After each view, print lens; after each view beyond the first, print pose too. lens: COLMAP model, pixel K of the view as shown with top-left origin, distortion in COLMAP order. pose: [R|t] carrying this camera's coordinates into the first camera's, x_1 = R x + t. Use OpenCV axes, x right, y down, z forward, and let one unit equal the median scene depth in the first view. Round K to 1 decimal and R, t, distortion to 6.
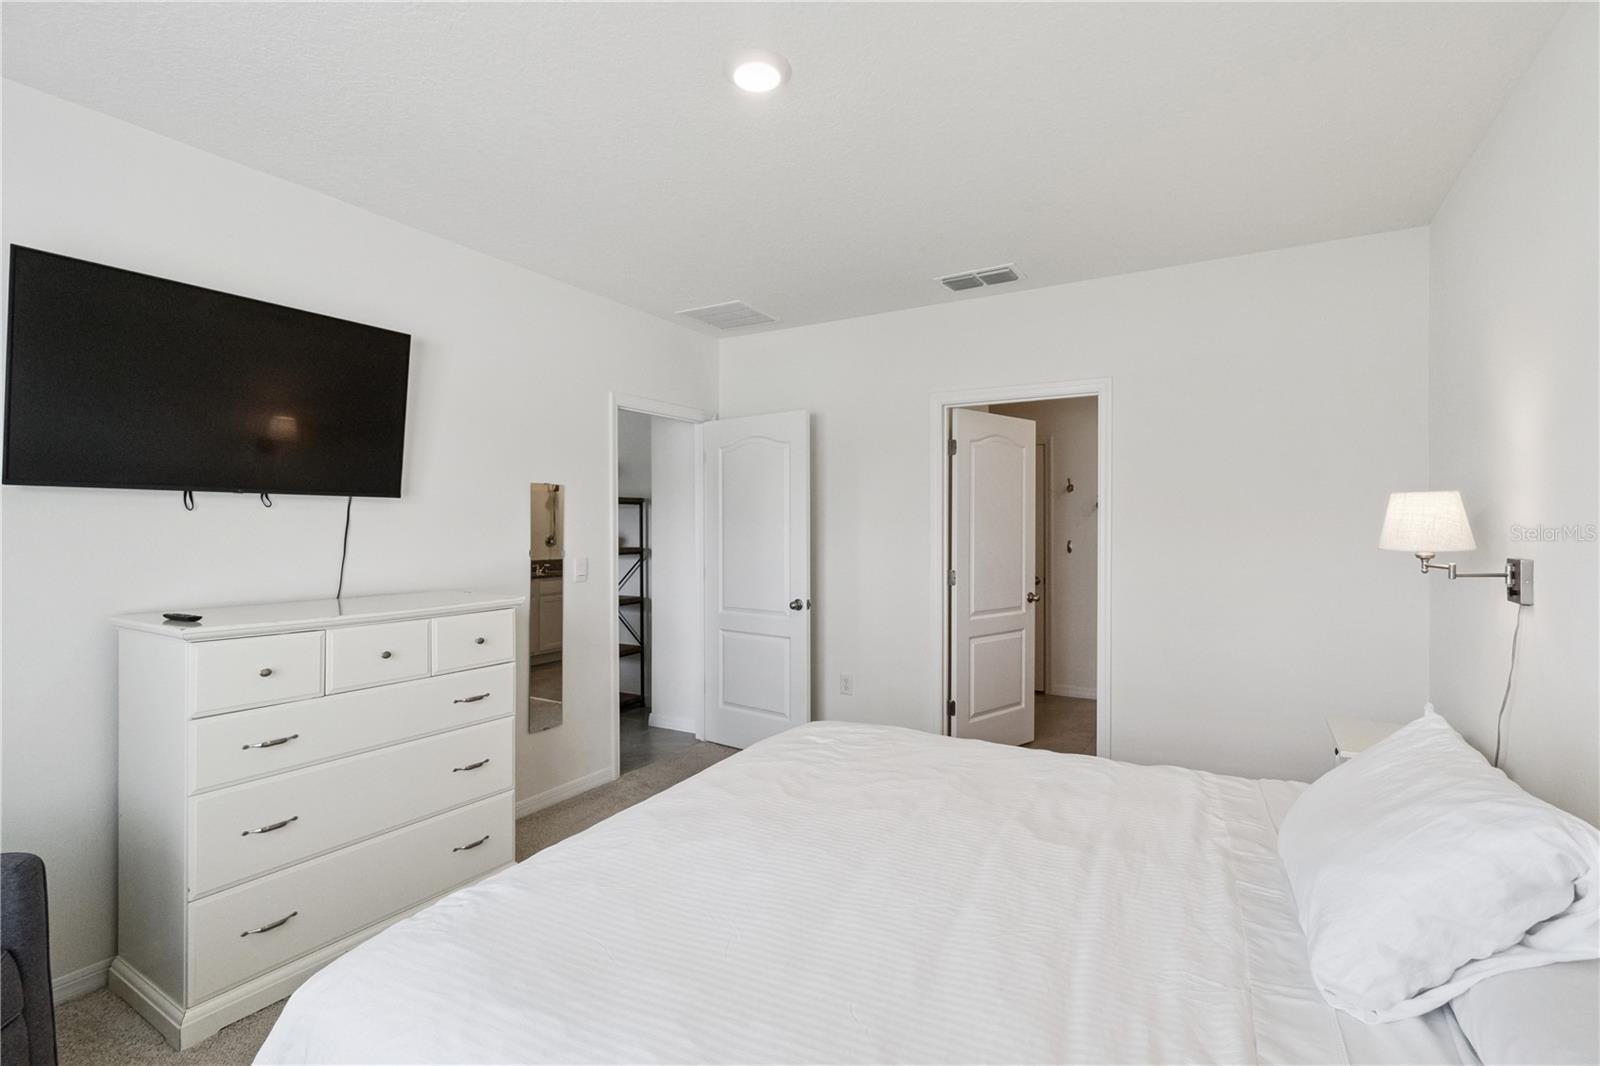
lens RADIAL K [[753.7, 0, 795.5], [0, 753.7, 531.9], [0, 0, 1]] dist [-0.006455, -0.000034]
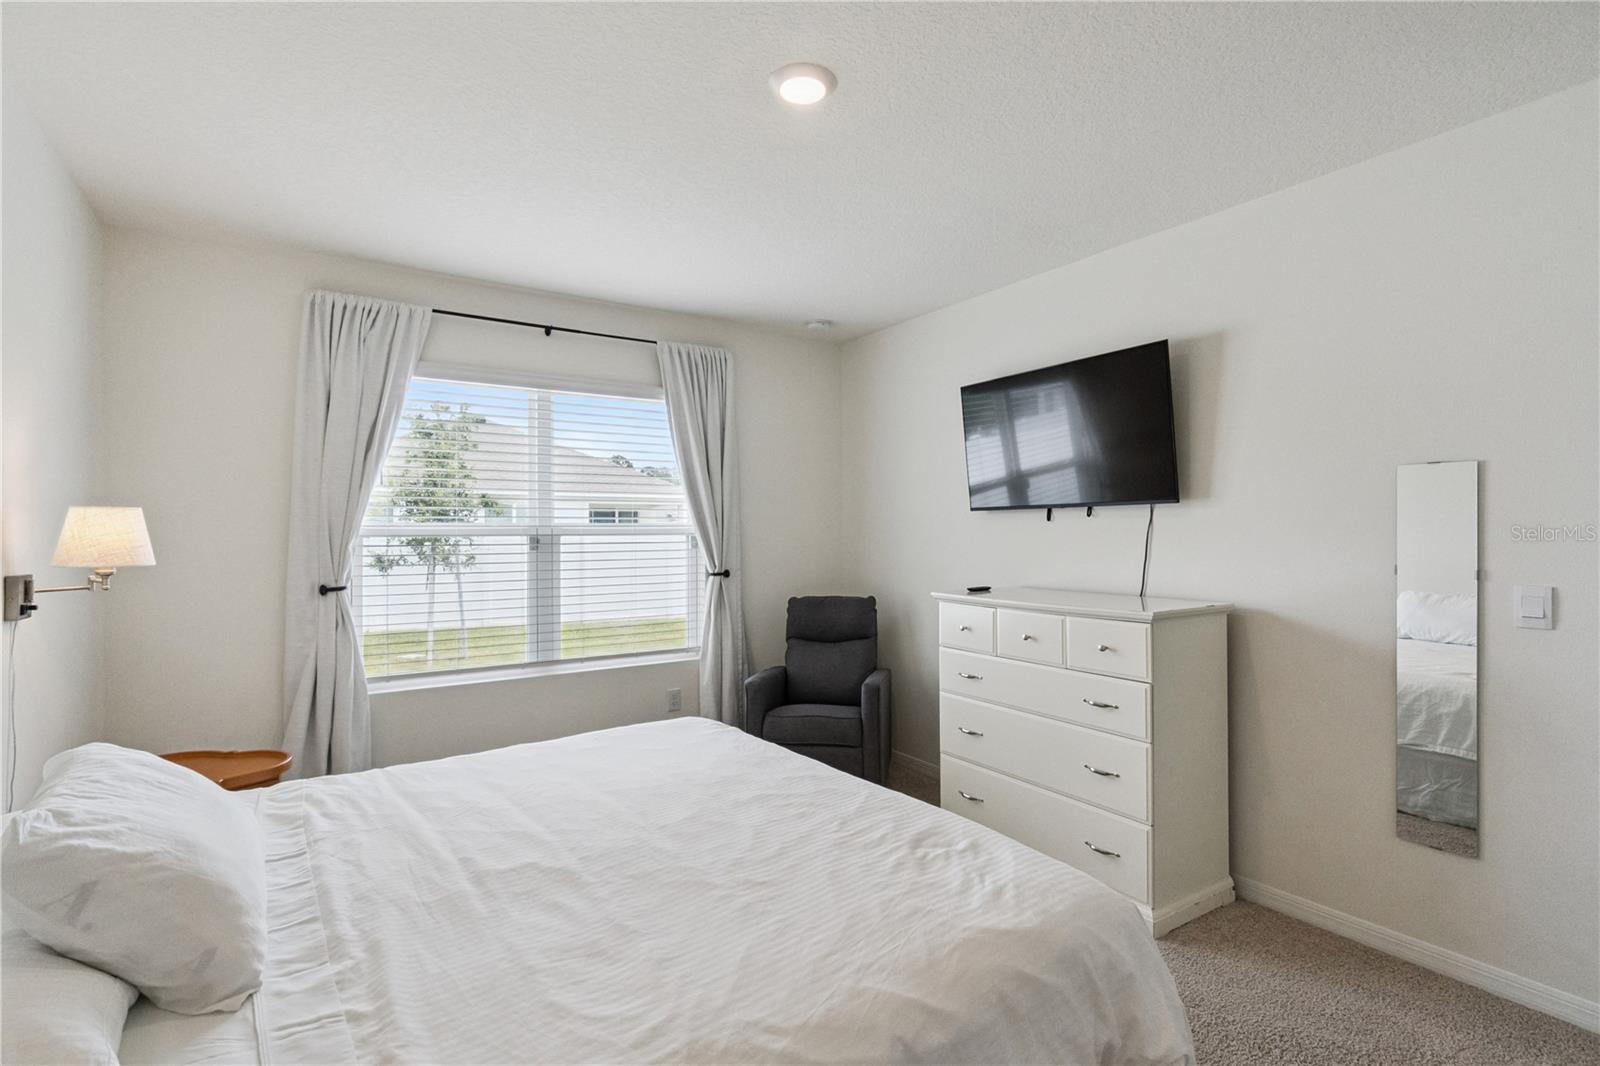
lens RADIAL K [[753.7, 0, 795.3], [0, 753.7, 522.7], [0, 0, 1]] dist [-0.006455, -0.000034]
pose [[-0.446554, -0.010831, -0.894691, 0.712943], [0.001412, 0.999917, -0.012810, -0.007698], [0.894755, -0.006984, -0.446502, 1.195785]]
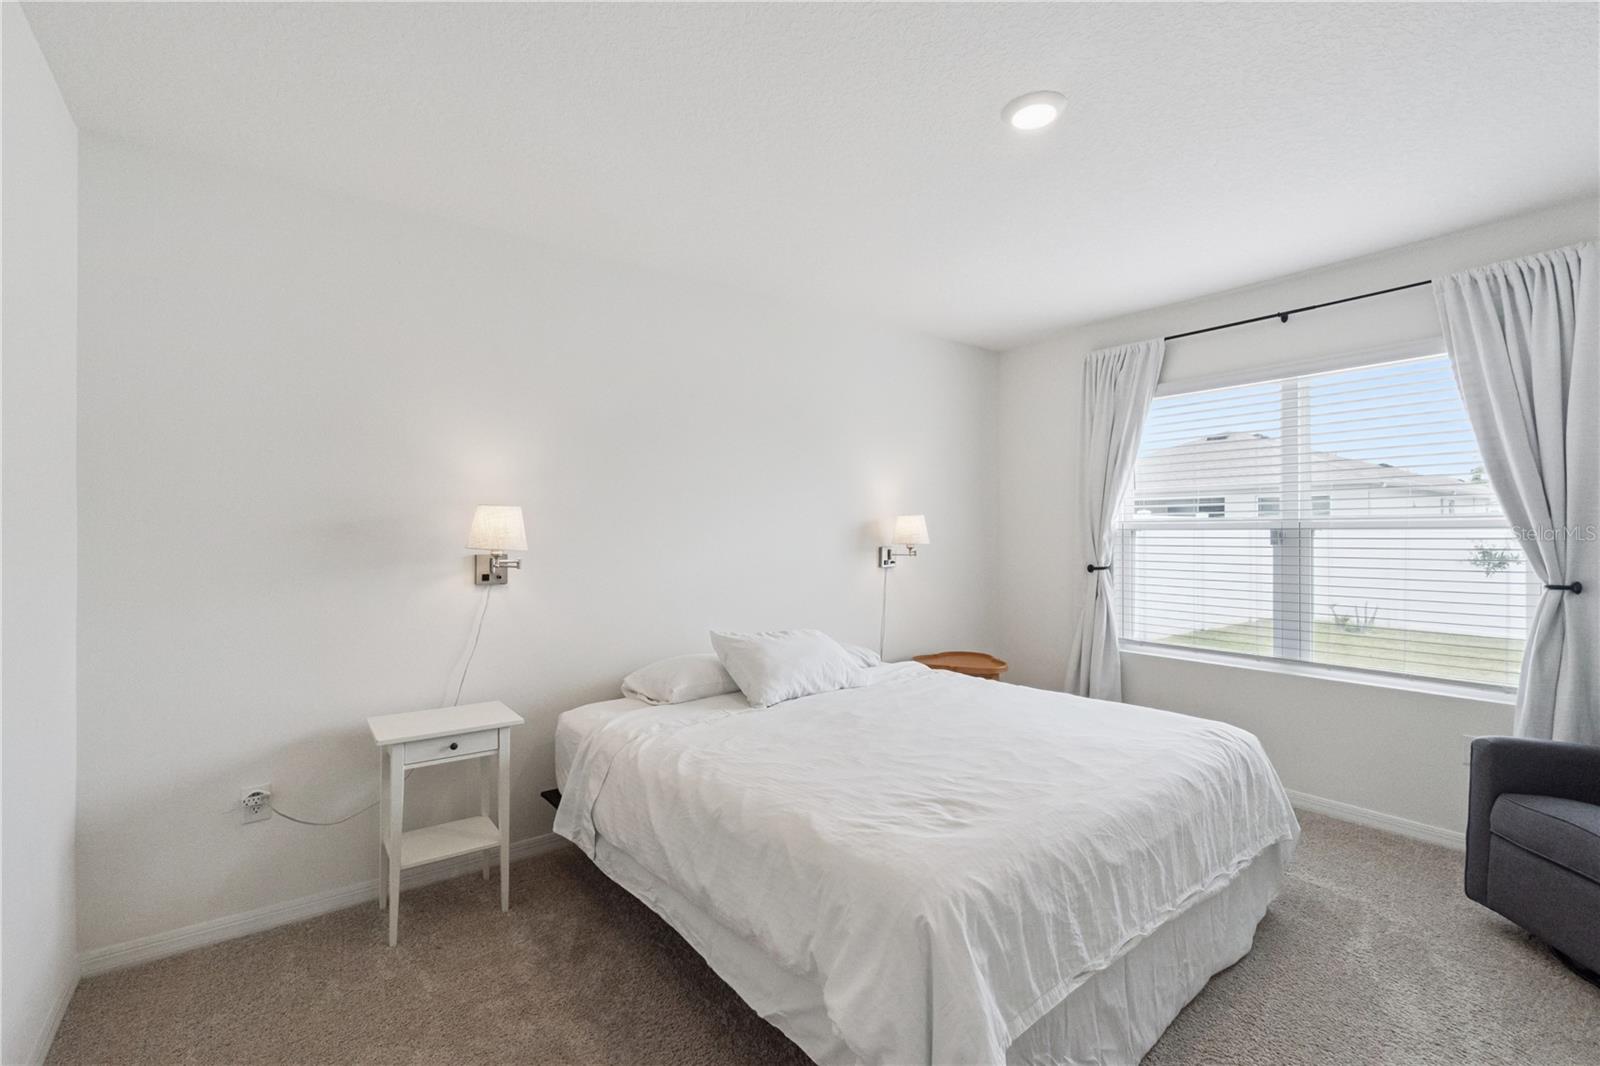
lens RADIAL K [[699.5, 0, 796.1], [0, 699.5, 536.1], [0, 0, 1]] dist [-0.004336, -0.000836]
pose [[-0.921351, -0.000227, 0.388732, -0.099592], [0.004506, 0.999926, 0.011264, -0.008474], [-0.388706, 0.012130, -0.921282, 1.714782]]
